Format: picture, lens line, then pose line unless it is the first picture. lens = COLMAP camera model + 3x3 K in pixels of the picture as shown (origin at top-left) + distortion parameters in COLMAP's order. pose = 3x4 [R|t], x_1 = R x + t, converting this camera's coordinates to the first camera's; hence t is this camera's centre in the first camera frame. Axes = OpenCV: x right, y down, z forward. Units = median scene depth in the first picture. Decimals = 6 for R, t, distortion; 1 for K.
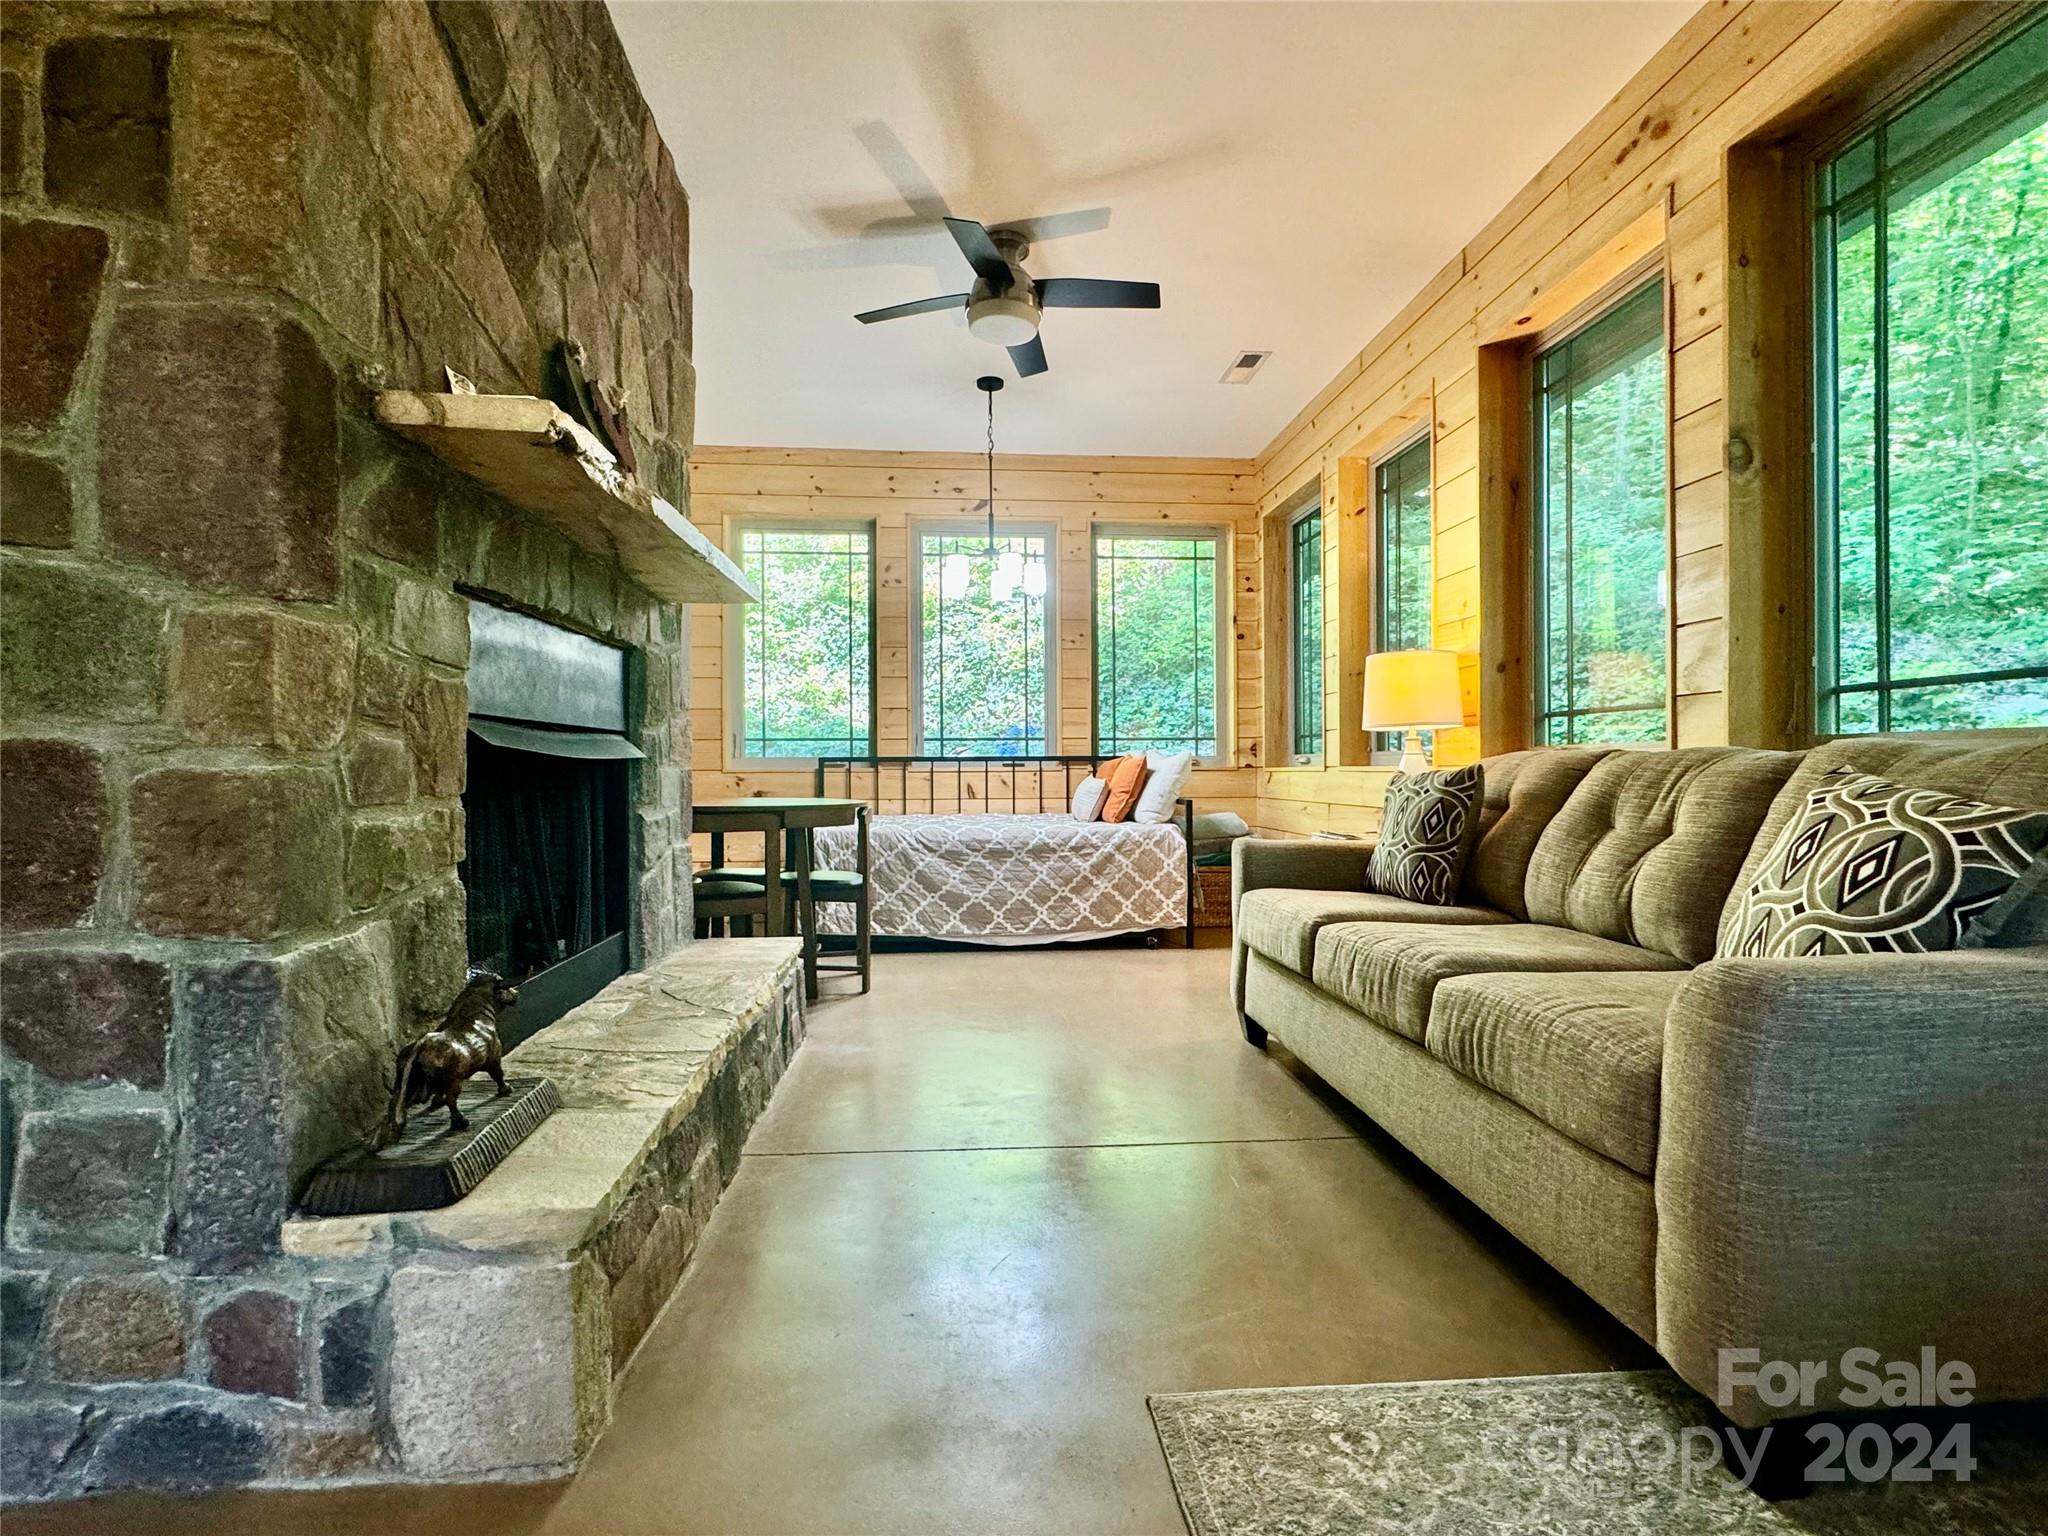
lens RADIAL K [[947.7, 0, 1021.1], [0, 947.7, 767.1], [0, 0, 1]] dist [-0.001037, -0.000504]
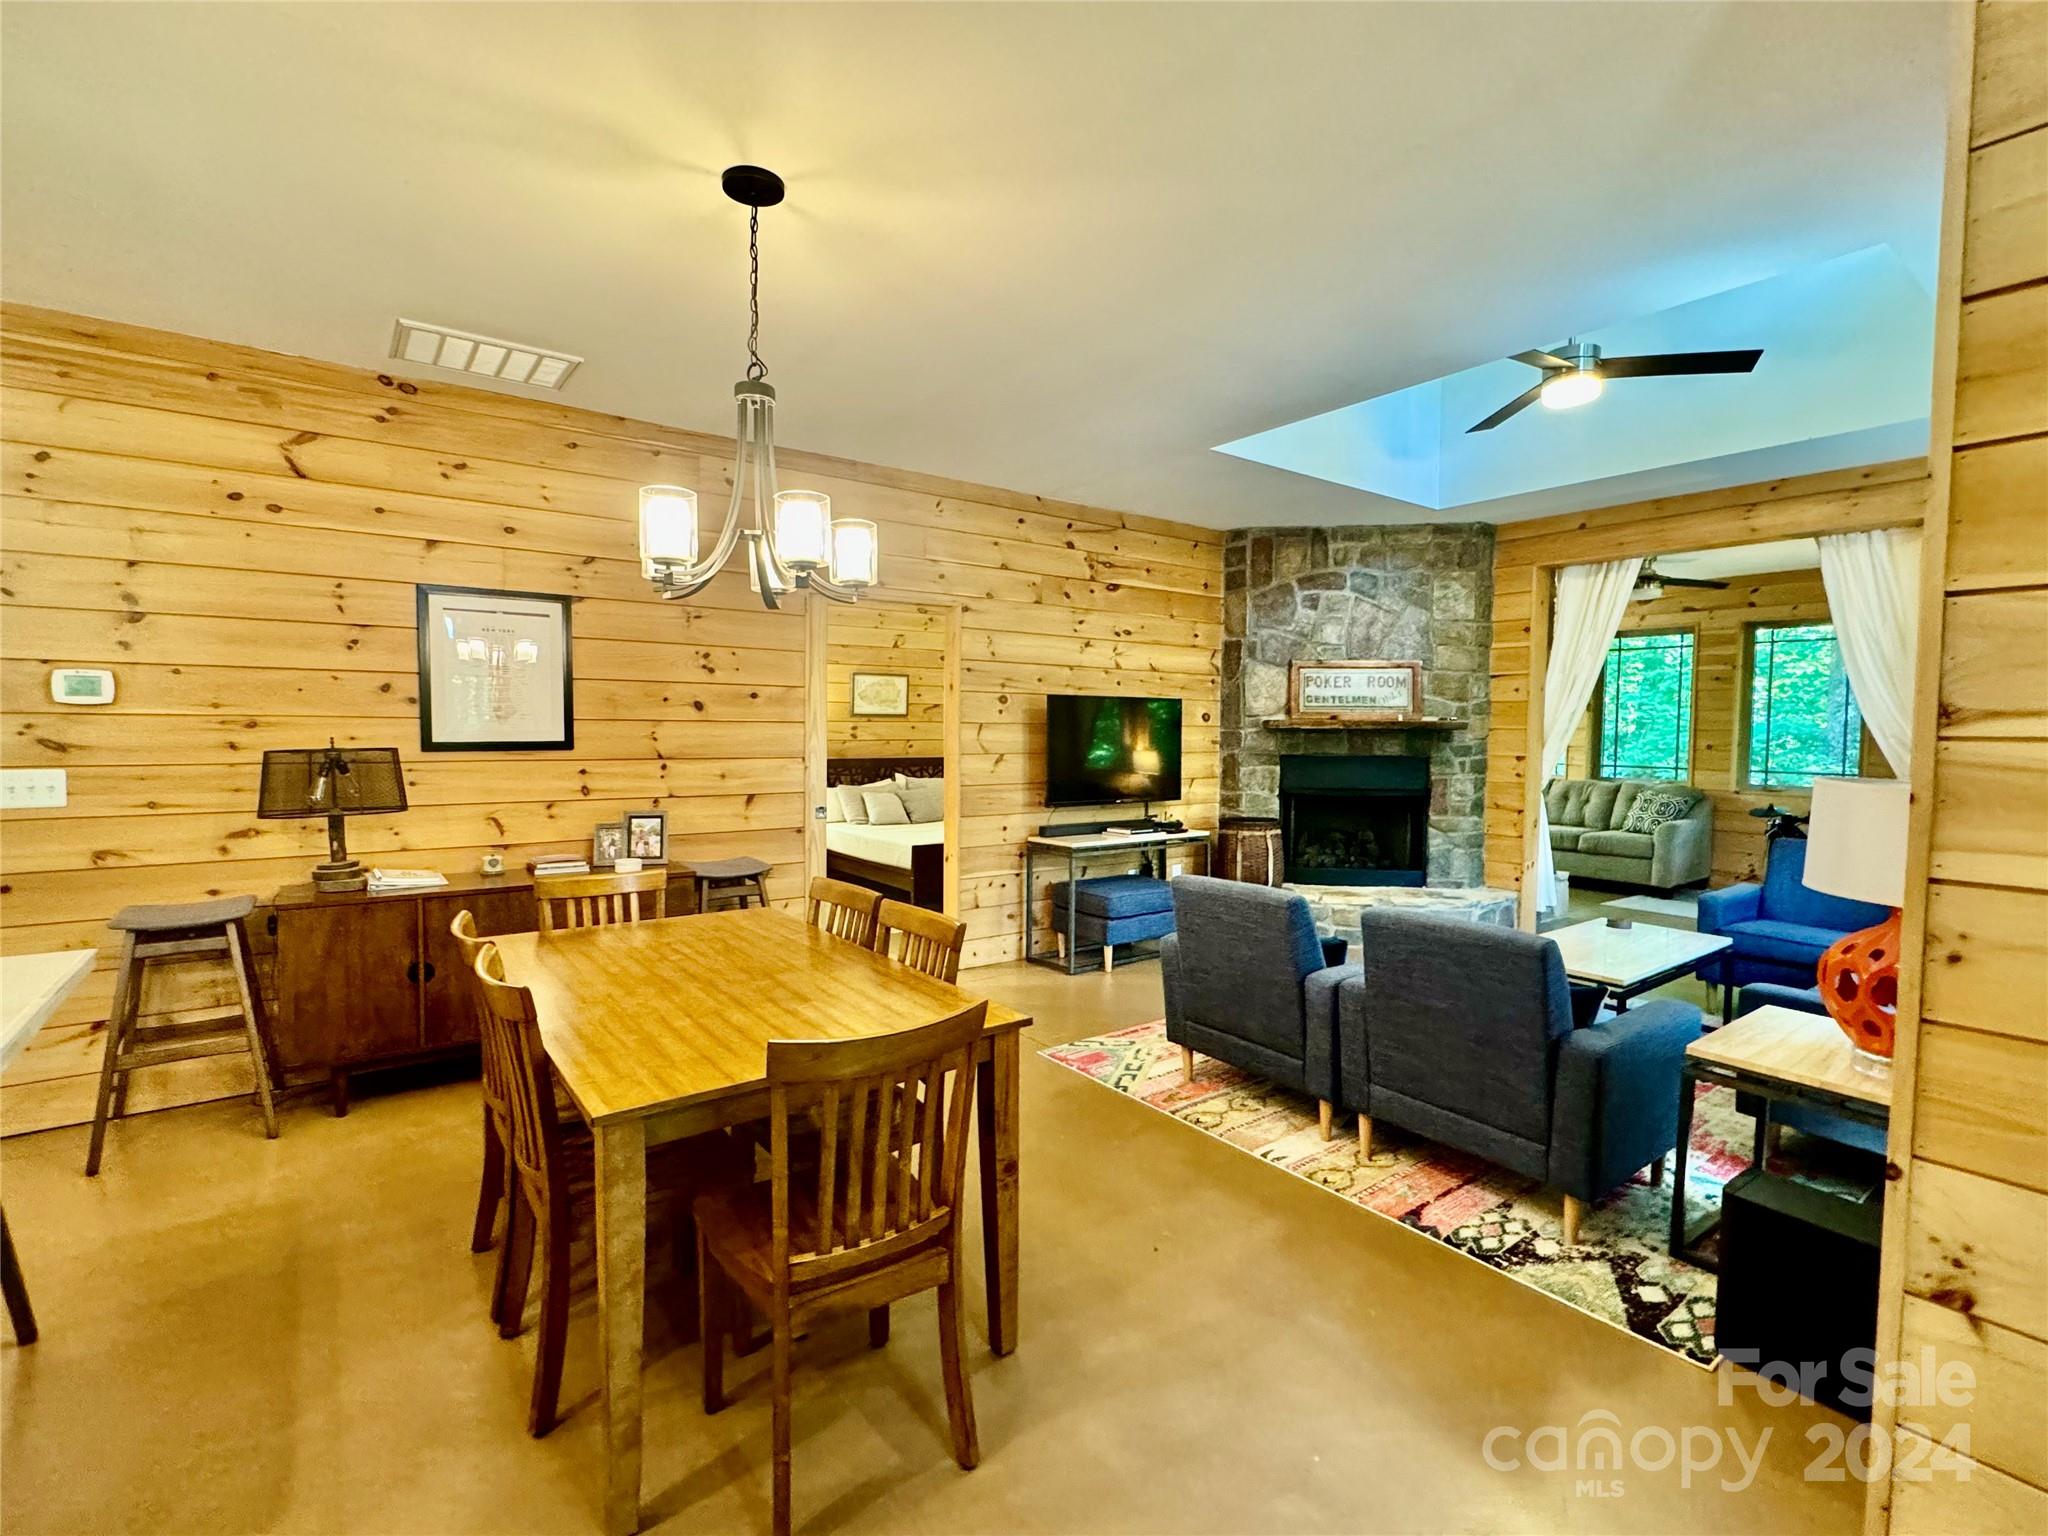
lens RADIAL K [[947.7, 0, 1021.1], [0, 947.7, 767.1], [0, 0, 1]] dist [-0.001037, -0.000504]
pose [[0.847200, -0.011106, 0.531158, -3.484320], [-0.014537, 0.998923, 0.044072, -0.217676], [-0.531075, -0.045059, 0.846126, -1.161429]]
